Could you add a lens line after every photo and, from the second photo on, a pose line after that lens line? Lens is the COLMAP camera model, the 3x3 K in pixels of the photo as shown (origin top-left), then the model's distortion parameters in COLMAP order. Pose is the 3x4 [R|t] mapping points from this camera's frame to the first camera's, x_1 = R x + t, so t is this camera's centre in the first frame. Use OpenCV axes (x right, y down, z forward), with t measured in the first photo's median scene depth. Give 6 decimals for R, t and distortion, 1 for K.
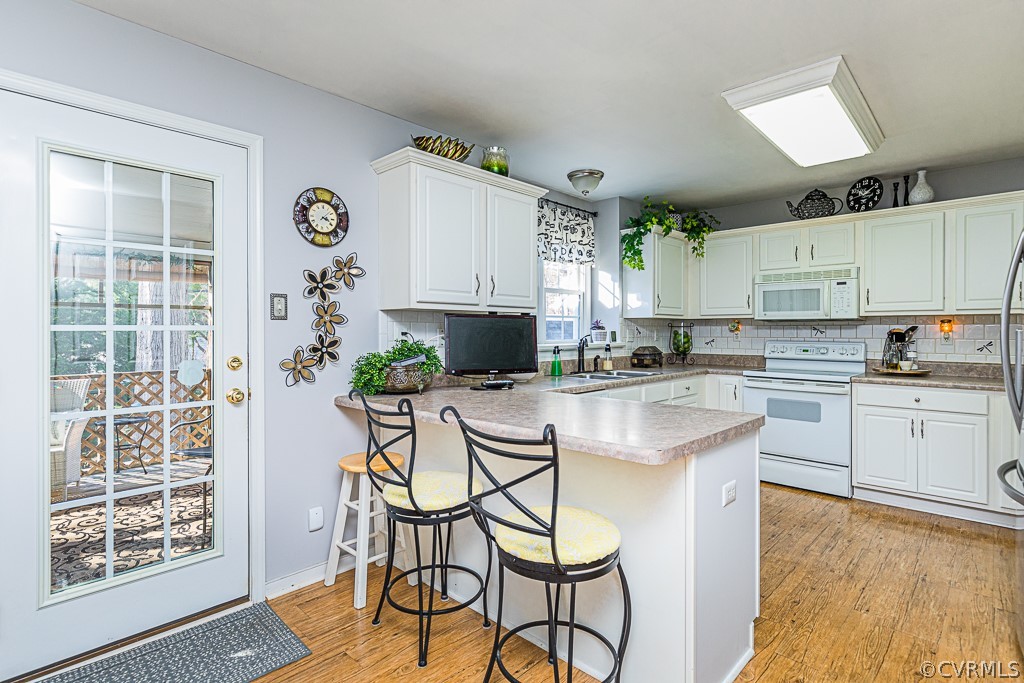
lens RADIAL K [[506.7, 0, 508.8], [0, 506.7, 331.5], [0, 0, 1]] dist [-0.011207, 0.000465]
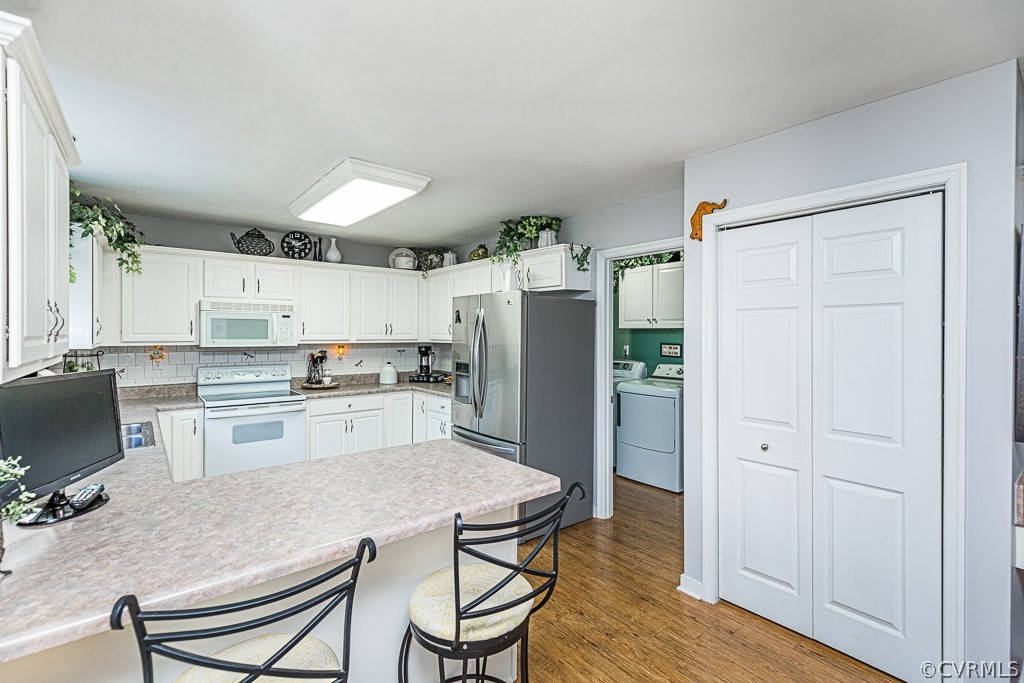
lens RADIAL K [[459.7, 0, 506.0], [0, 459.7, 336.9], [0, 0, 1]] dist [0.004897, -0.000892]
pose [[0.138468, -0.008053, 0.990334, -0.326816], [0.000817, 0.999968, 0.008018, -0.053710], [-0.990367, -0.000301, 0.138470, 0.324836]]
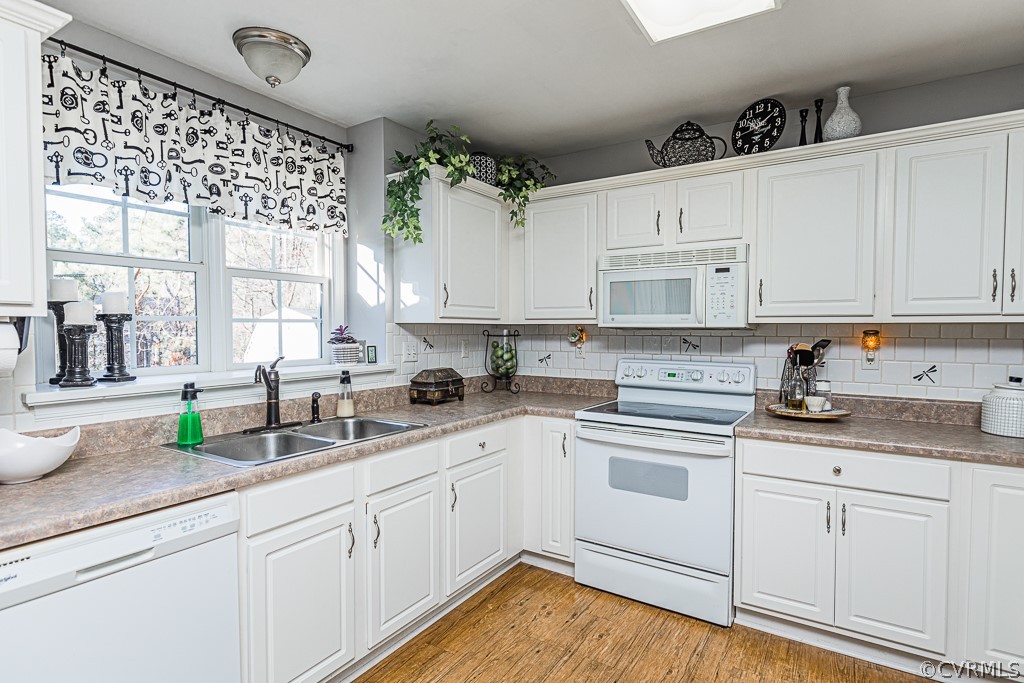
lens RADIAL K [[528.5, 0, 512.6], [0, 528.5, 344.5], [0, 0, 1]] dist [-0.007760, -0.000546]
pose [[0.980767, -0.002897, 0.195163, 0.271042], [-0.002233, 0.999658, 0.026062, -0.020092], [-0.195172, -0.025997, 0.980424, 0.399207]]
